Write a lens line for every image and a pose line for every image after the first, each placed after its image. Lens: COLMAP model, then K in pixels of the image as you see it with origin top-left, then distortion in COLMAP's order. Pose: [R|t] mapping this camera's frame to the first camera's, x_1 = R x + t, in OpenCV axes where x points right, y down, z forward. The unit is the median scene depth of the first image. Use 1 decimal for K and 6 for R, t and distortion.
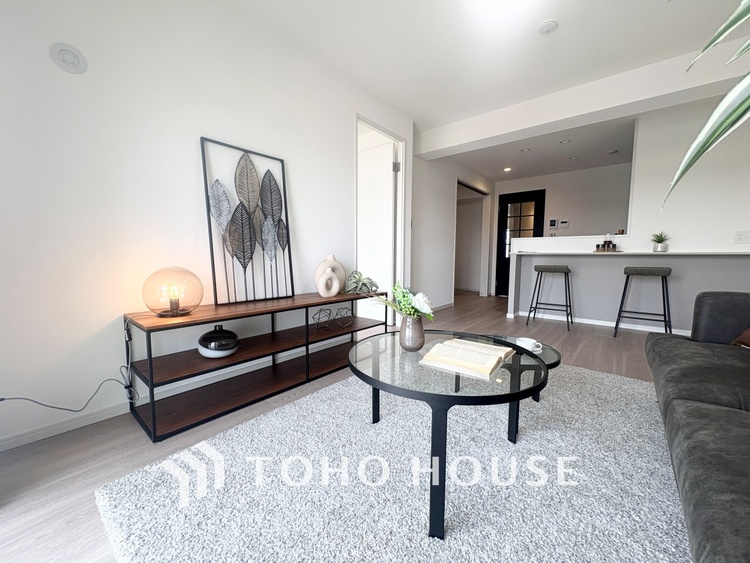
lens RADIAL K [[300.6, 0, 375.0], [0, 300.6, 281.5], [0, 0, 1]] dist [0.002772, 0.000060]
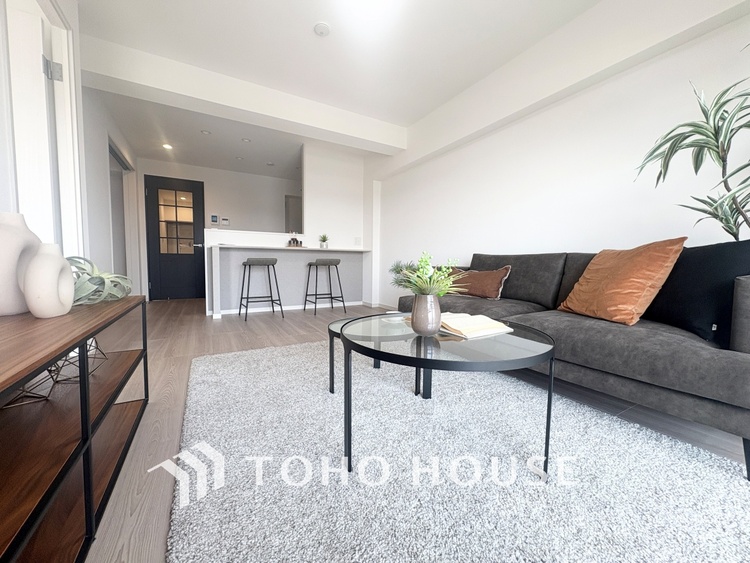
lens RADIAL K [[300.6, 0, 375.0], [0, 300.6, 281.5], [0, 0, 1]] dist [0.002772, 0.000060]
pose [[0.340340, -0.064896, 0.938060, -0.257781], [0.076221, 0.996237, 0.041267, 0.012112], [-0.937208, 0.057456, 0.344005, 0.307202]]
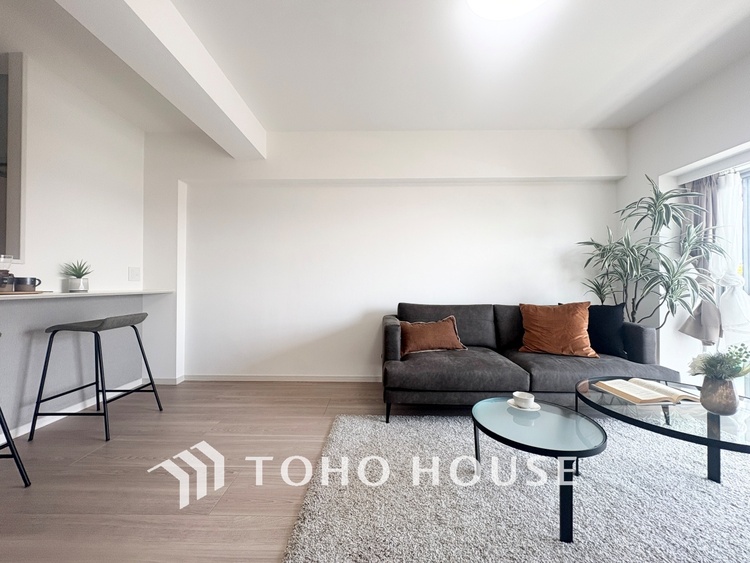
lens RADIAL K [[300.6, 0, 375.0], [0, 300.6, 281.5], [0, 0, 1]] dist [0.002772, 0.000060]
pose [[-0.617161, -0.001377, 0.786836, 0.017580], [0.063473, 0.996652, 0.051530, -0.107265], [-0.784273, 0.081745, -0.615007, 0.851737]]
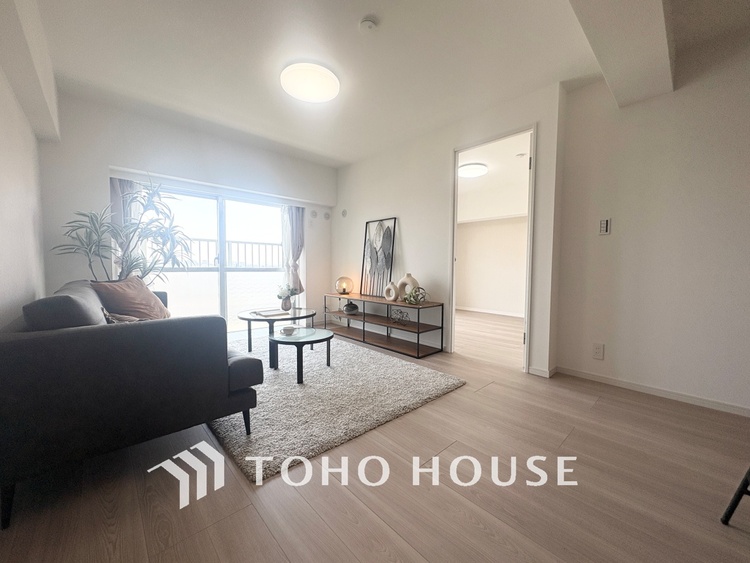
lens RADIAL K [[300.6, 0, 375.0], [0, 300.6, 281.5], [0, 0, 1]] dist [0.002772, 0.000060]
pose [[-0.143779, 0.041280, -0.988749, 0.879907], [-0.098013, 0.993623, 0.055736, -0.079841], [0.984744, 0.104924, -0.138816, 0.726698]]
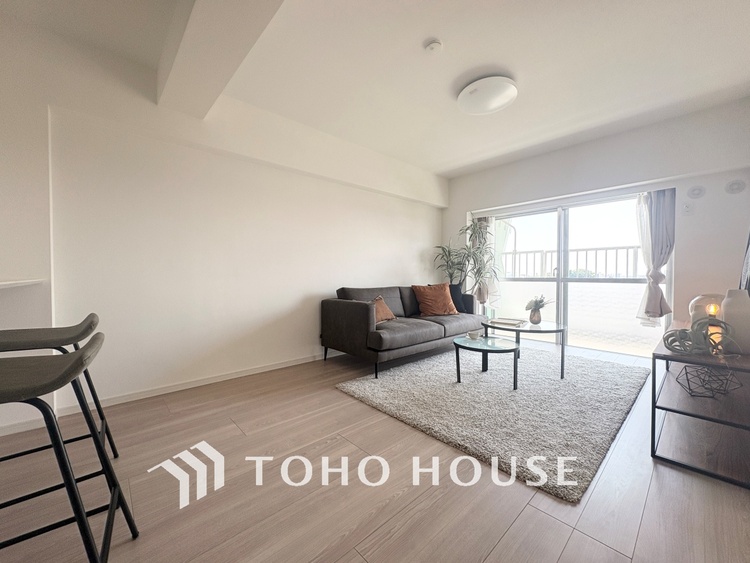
lens RADIAL K [[300.6, 0, 375.0], [0, 300.6, 281.5], [0, 0, 1]] dist [0.002772, 0.000060]
pose [[-0.989175, -0.010147, 0.146389, 0.357758], [0.006161, 0.993855, 0.110520, -0.127078], [-0.146611, 0.110226, -0.983034, 1.210035]]
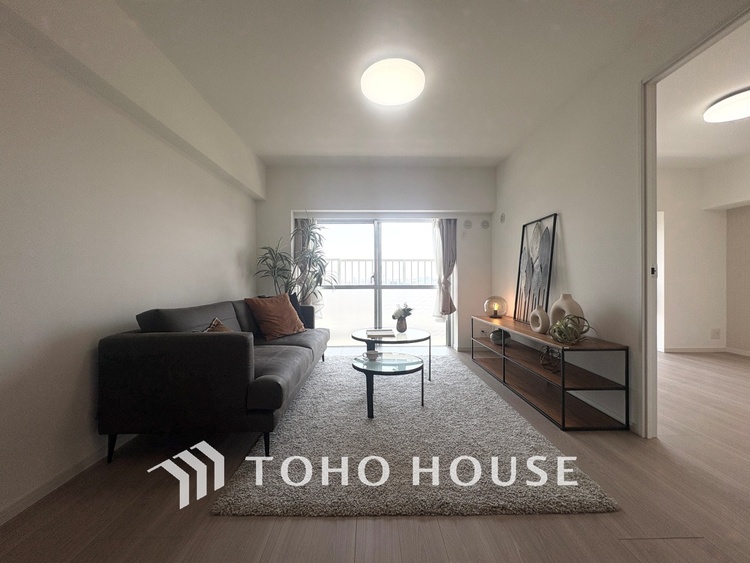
lens RADIAL K [[300.6, 0, 375.0], [0, 300.6, 281.5], [0, 0, 1]] dist [0.002772, 0.000060]
pose [[-0.765214, -0.002992, -0.643769, 0.631680], [-0.059742, 0.996004, 0.066383, -0.107627], [0.640998, 0.089257, -0.762335, 0.923699]]
